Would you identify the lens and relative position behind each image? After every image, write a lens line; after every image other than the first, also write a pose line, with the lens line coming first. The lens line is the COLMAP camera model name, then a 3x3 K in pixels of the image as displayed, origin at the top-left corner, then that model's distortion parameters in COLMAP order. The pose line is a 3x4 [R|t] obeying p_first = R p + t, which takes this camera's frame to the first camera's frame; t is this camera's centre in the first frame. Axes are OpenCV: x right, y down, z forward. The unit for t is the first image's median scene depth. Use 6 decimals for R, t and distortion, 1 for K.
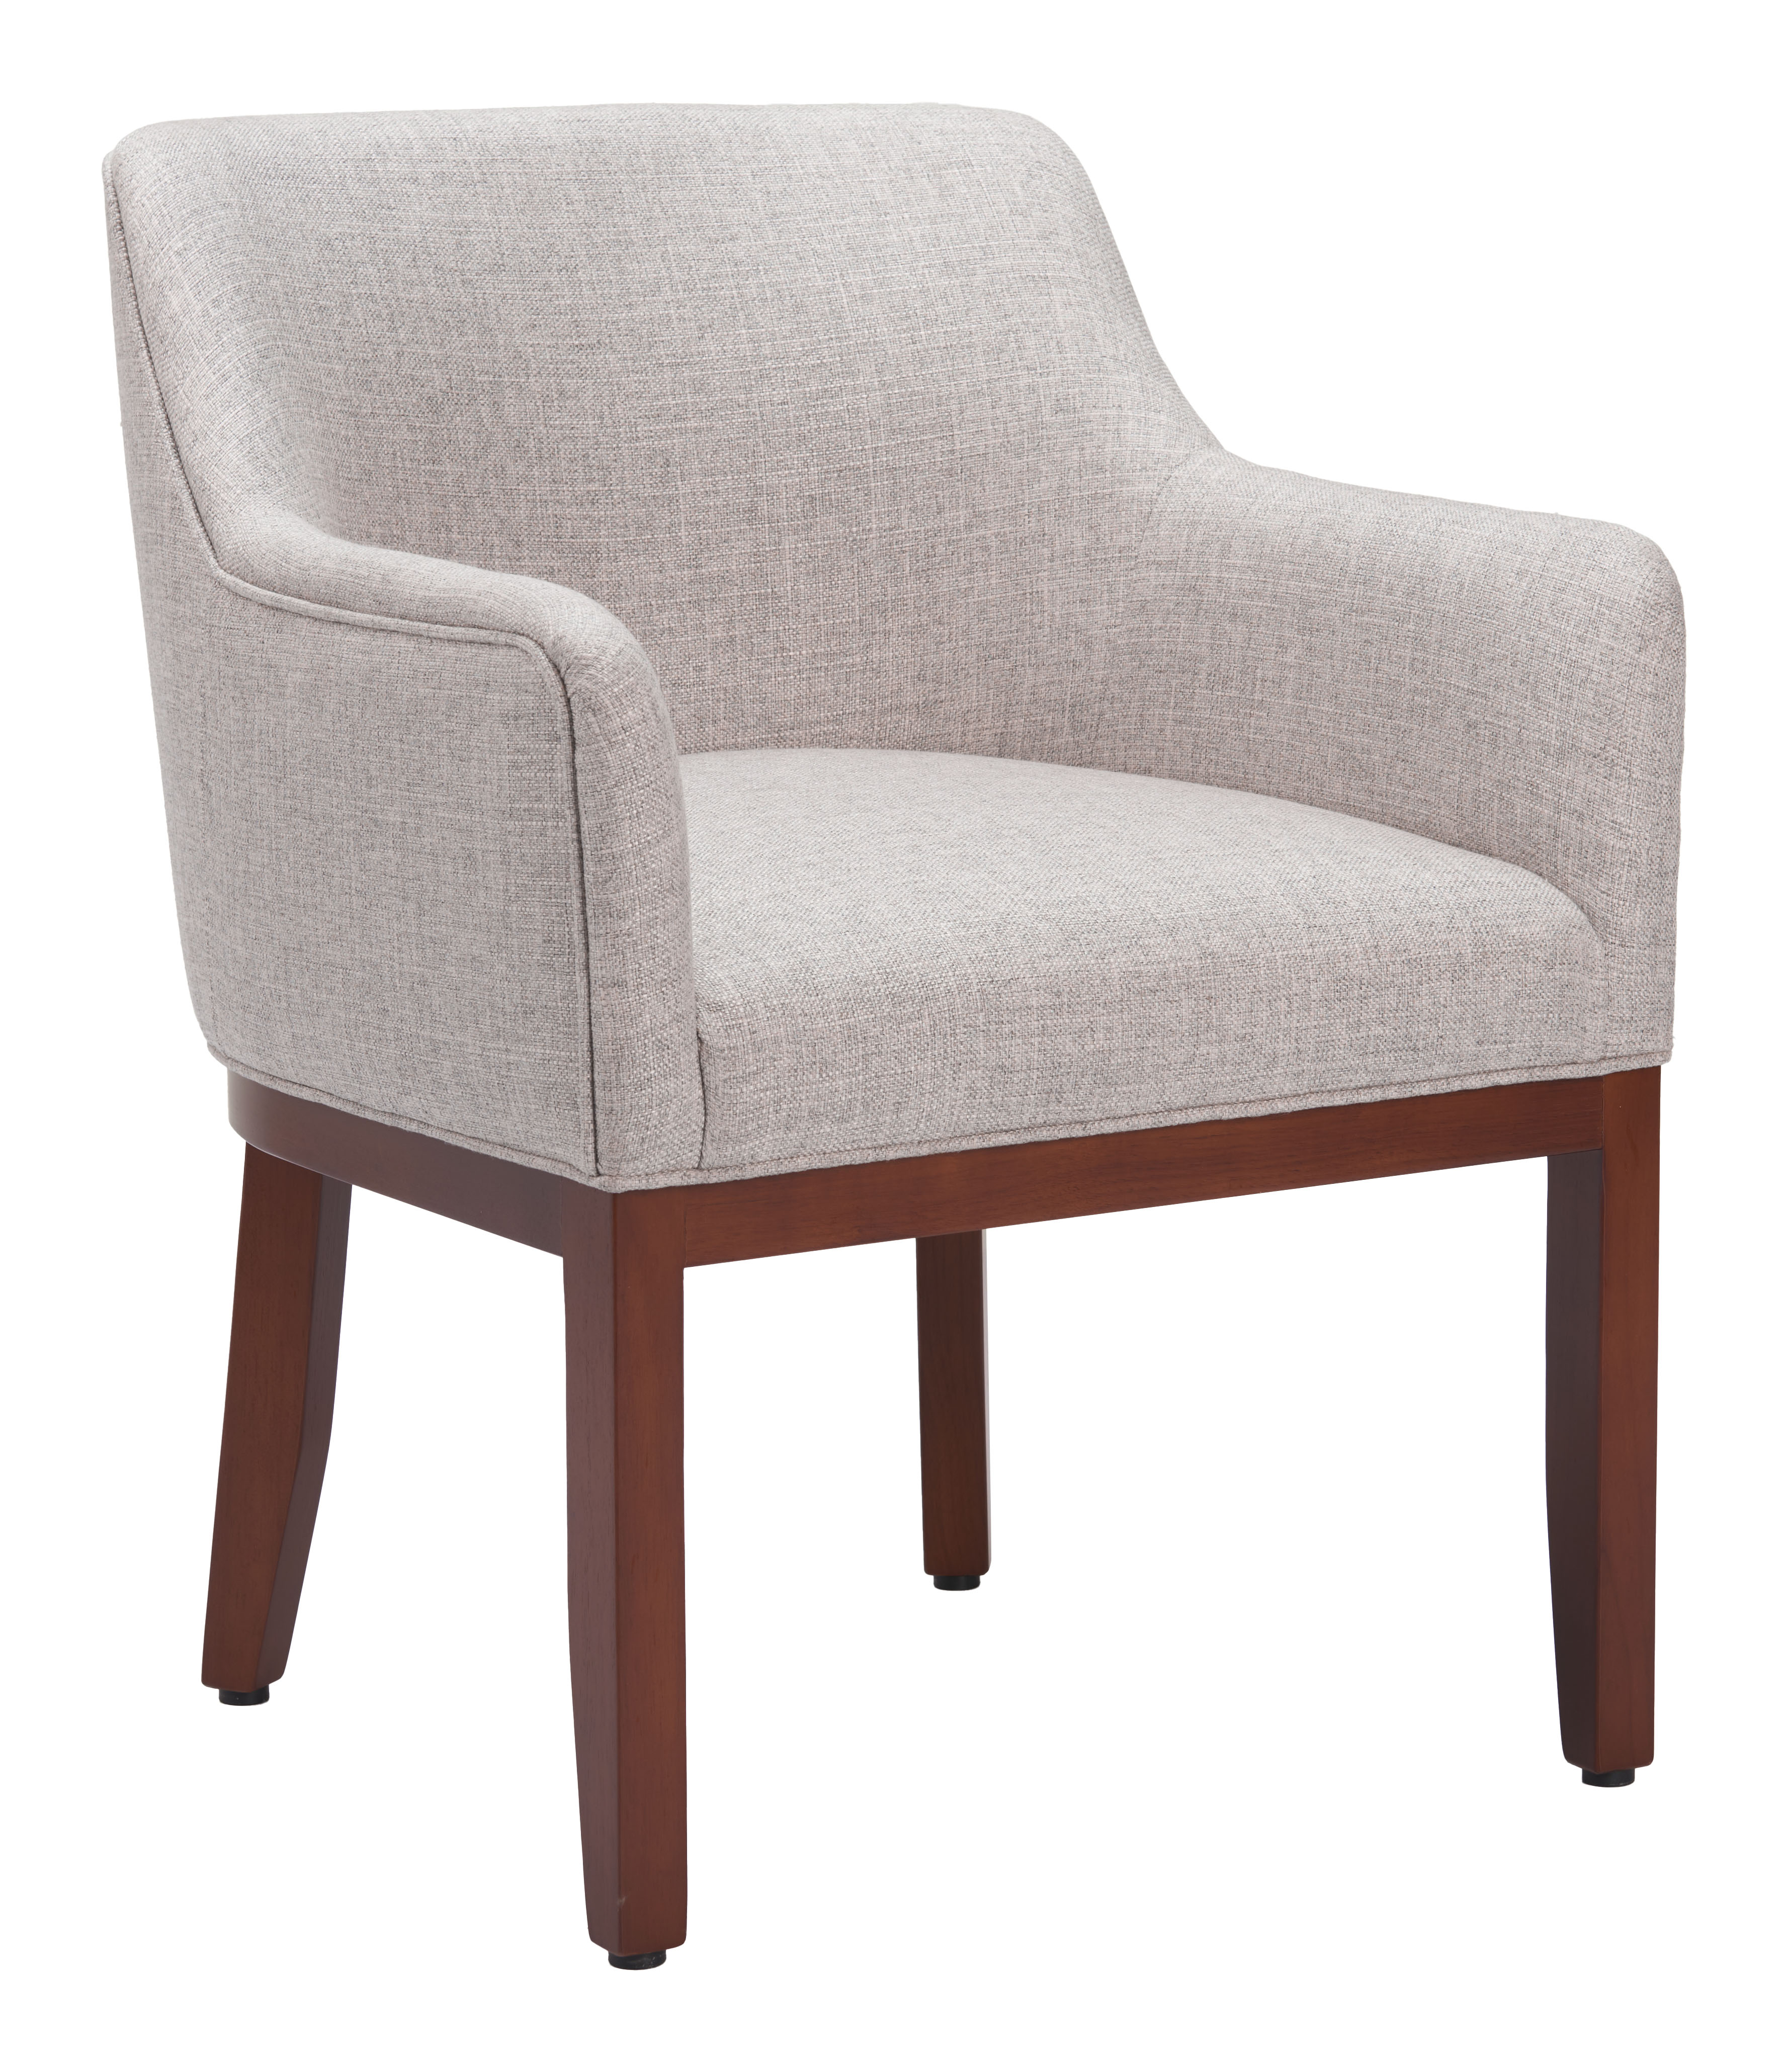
lens RADIAL K [[6753.6, 0, 858.9], [0, 6753.6, 1028.5], [0, 0, 1]] dist [0.132566, 0.000000]
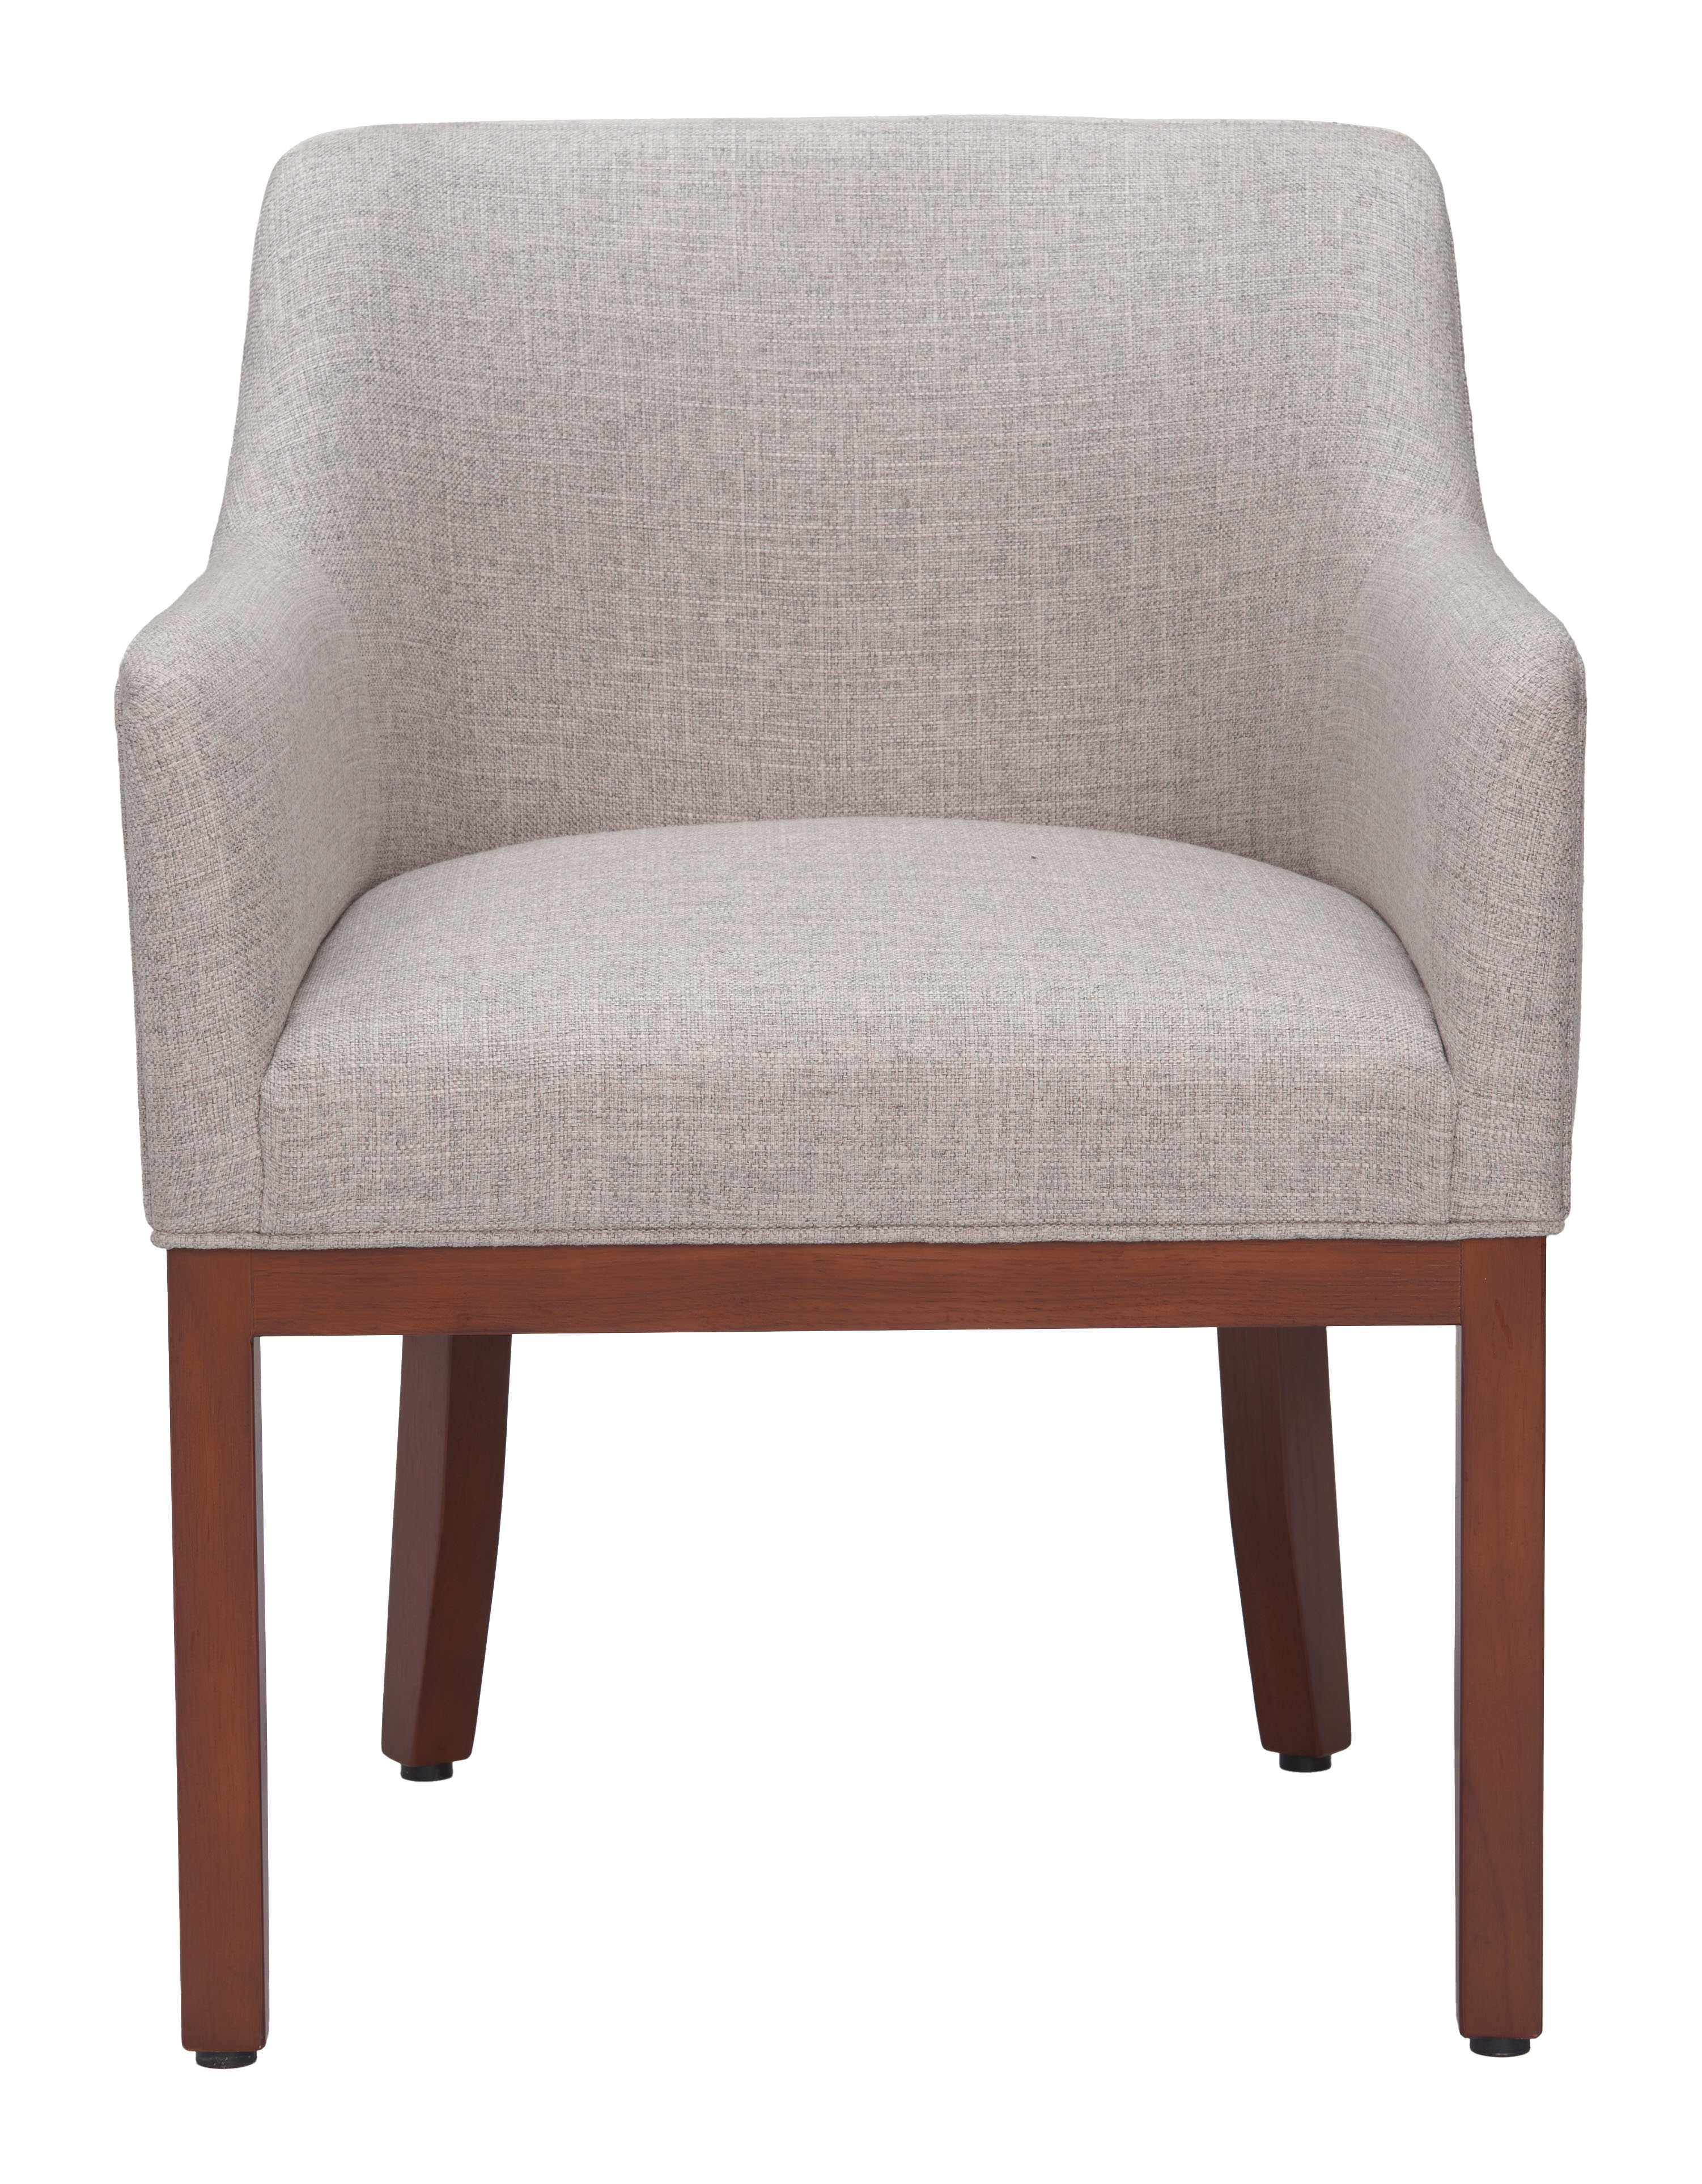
lens RADIAL K [[7560.2, 0, 924.7], [0, 7560.2, 1182.8], [0, 0, 1]] dist [0.100268, 0.000000]
pose [[0.857469, 0.088438, -0.506879, 0.541220], [-0.085494, 0.995913, 0.029136, -0.022952], [0.507383, 0.018352, 0.861525, 0.118946]]
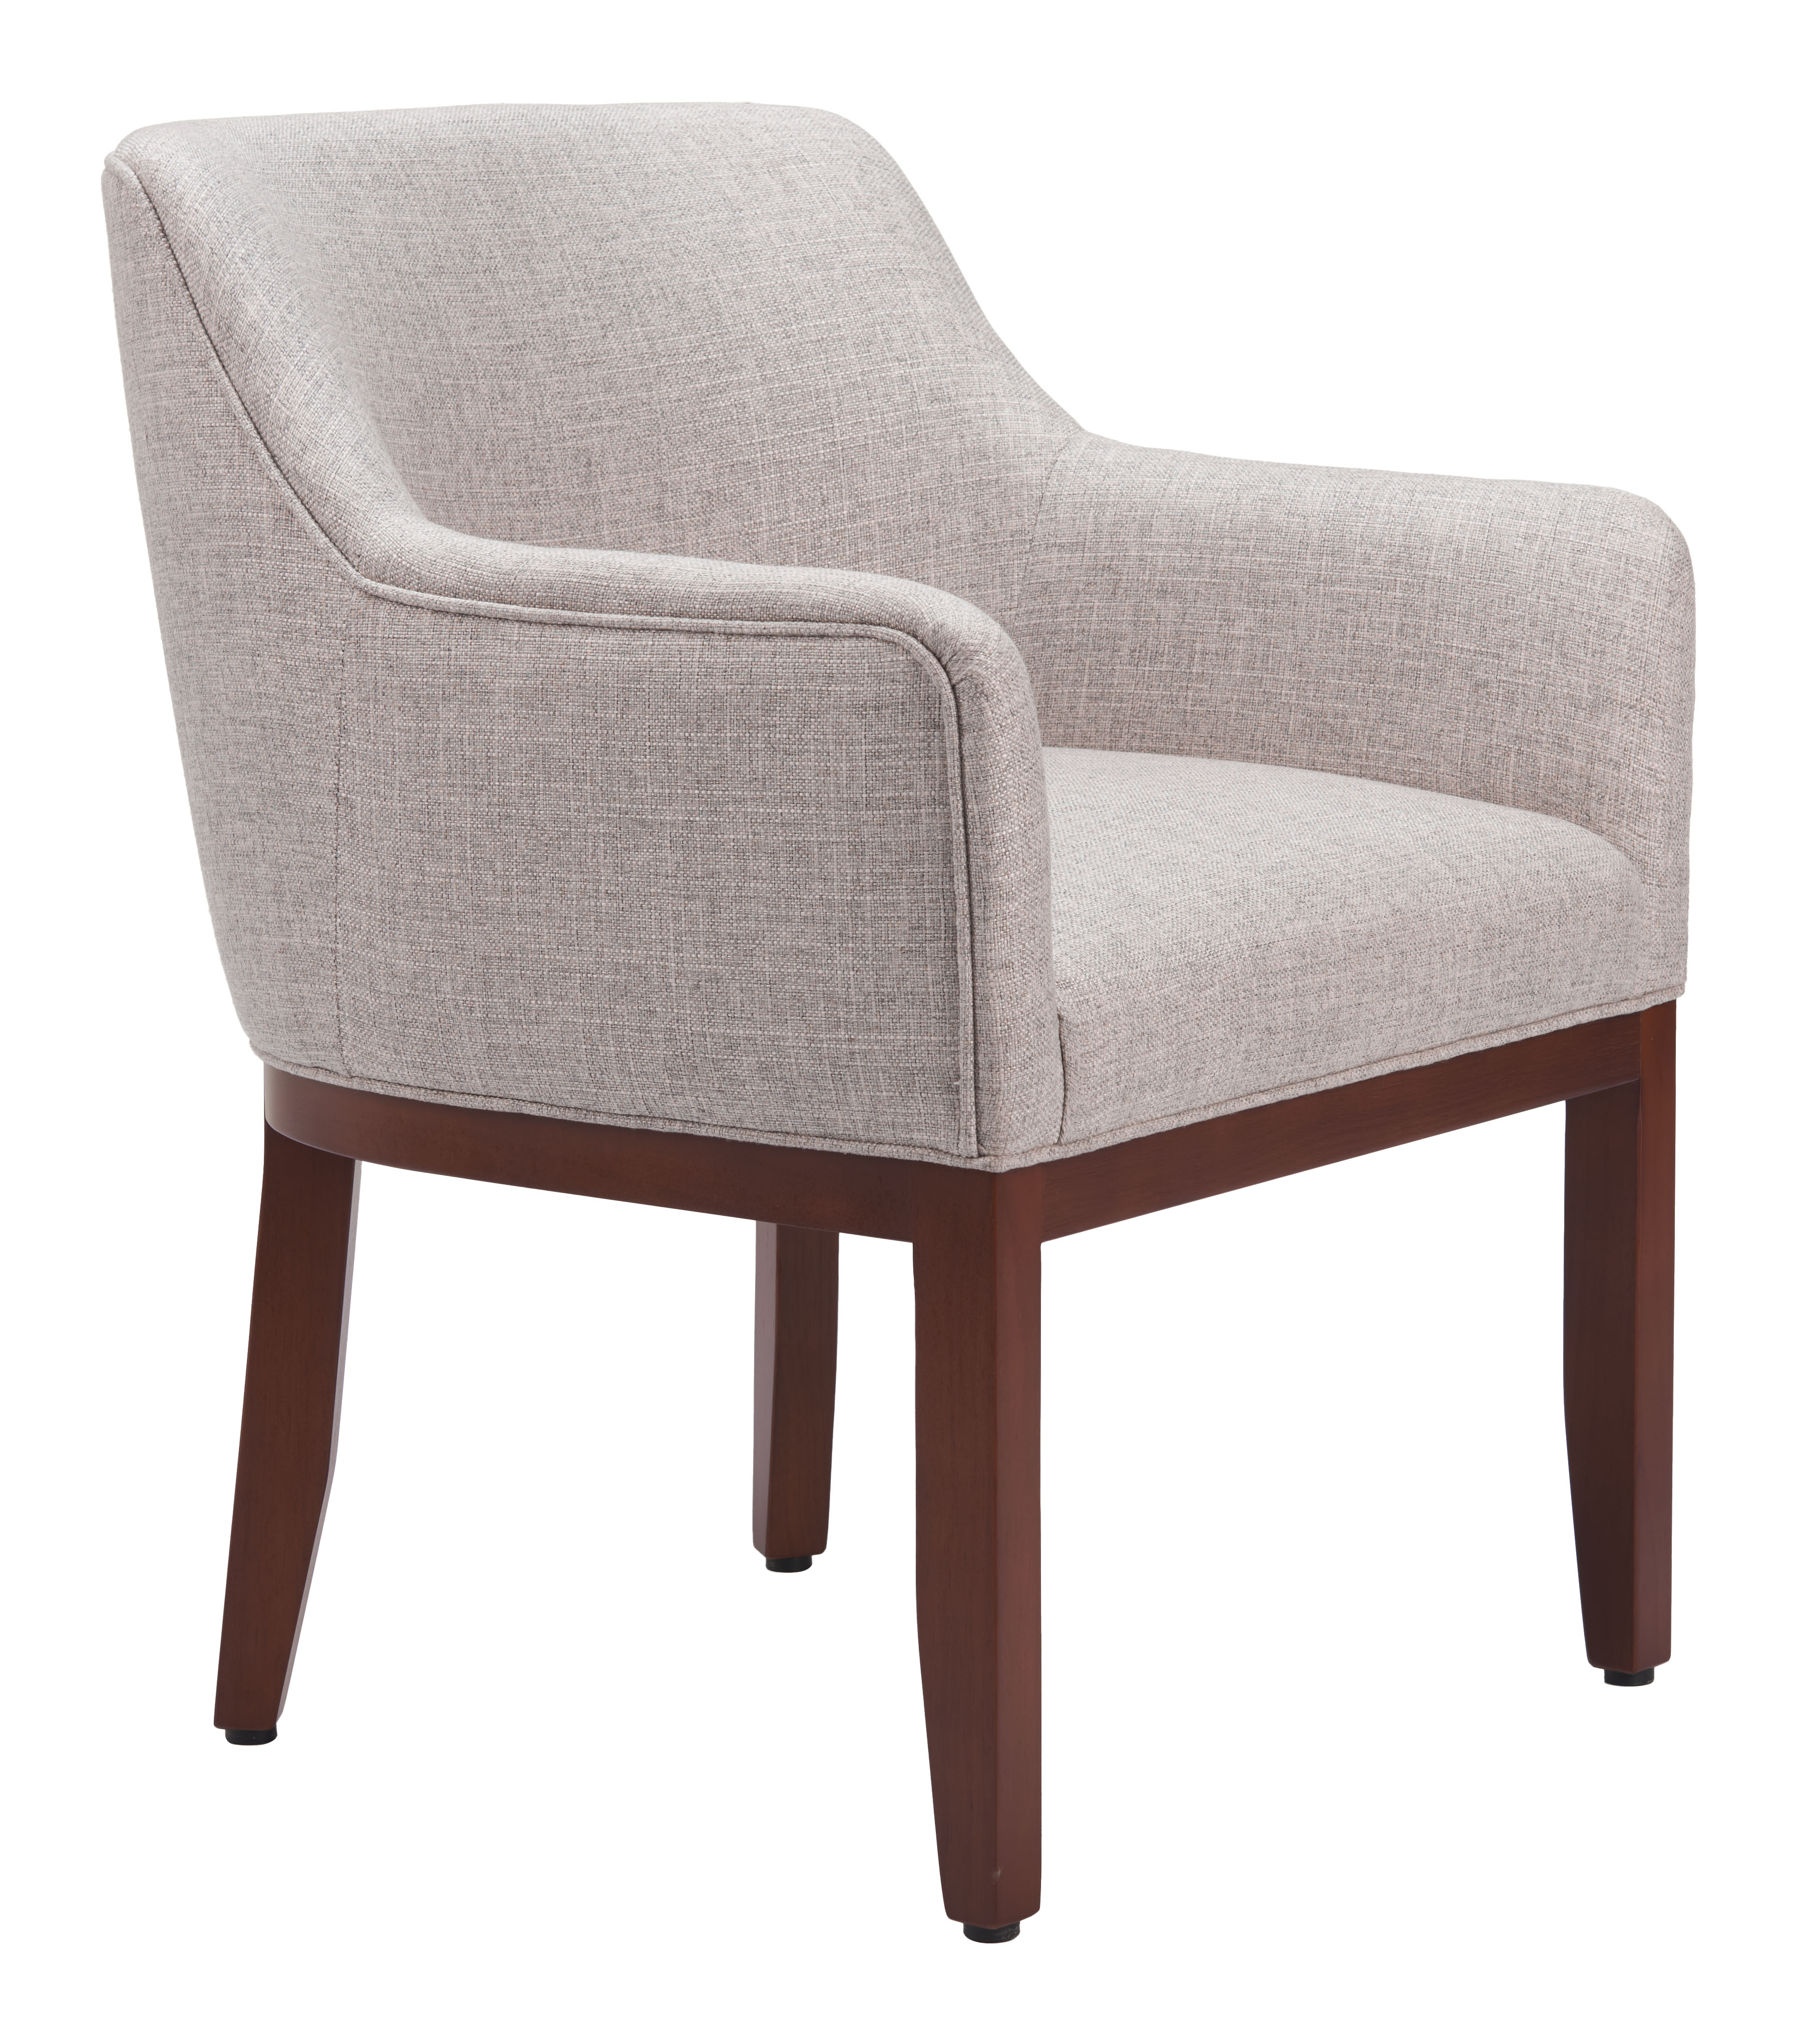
lens RADIAL K [[6774.5, 0, 898.0], [0, 6774.5, 1019.7], [0, 0, 1]] dist [0.159720, 0.000000]
pose [[0.933959, -0.059671, 0.352363, -0.367273], [0.061533, 0.998087, 0.005924, -0.004905], [-0.352043, 0.016149, 0.935845, 0.050529]]
